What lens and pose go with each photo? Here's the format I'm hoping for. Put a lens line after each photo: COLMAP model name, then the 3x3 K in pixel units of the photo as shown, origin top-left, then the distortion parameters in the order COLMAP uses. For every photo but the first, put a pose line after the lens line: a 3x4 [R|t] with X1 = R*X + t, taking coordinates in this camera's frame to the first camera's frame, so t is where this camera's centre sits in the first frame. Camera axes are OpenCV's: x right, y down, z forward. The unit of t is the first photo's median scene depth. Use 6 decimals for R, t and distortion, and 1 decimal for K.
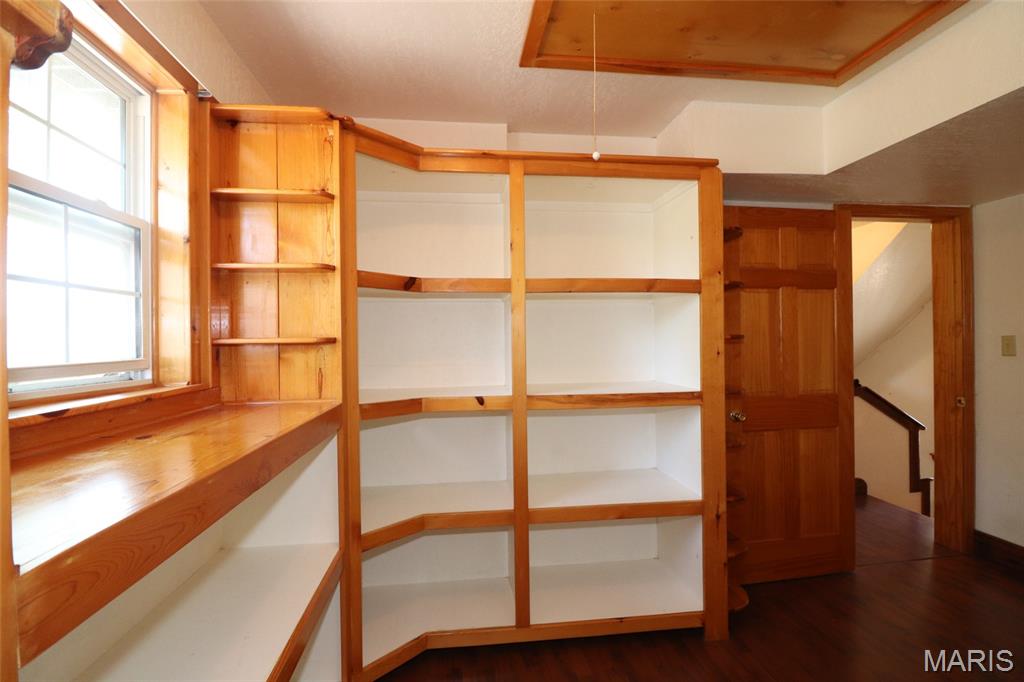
lens RADIAL K [[472.0, 0, 510.5], [0, 472.0, 343.1], [0, 0, 1]] dist [-0.013076, -0.007272]
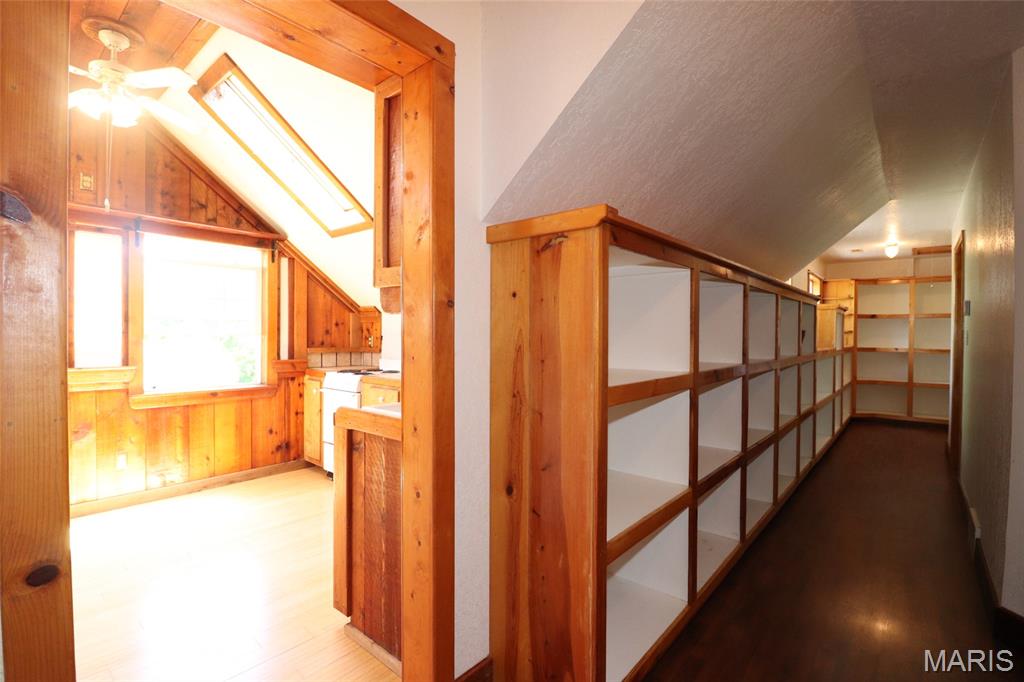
lens RADIAL K [[472.0, 0, 506.5], [0, 472.0, 342.7], [0, 0, 1]] dist [-0.013076, -0.007272]
pose [[0.678043, 0.030692, -0.734381, 0.598467], [-0.010829, 0.999437, 0.031771, -0.006120], [0.734942, -0.013589, 0.677994, -4.054848]]
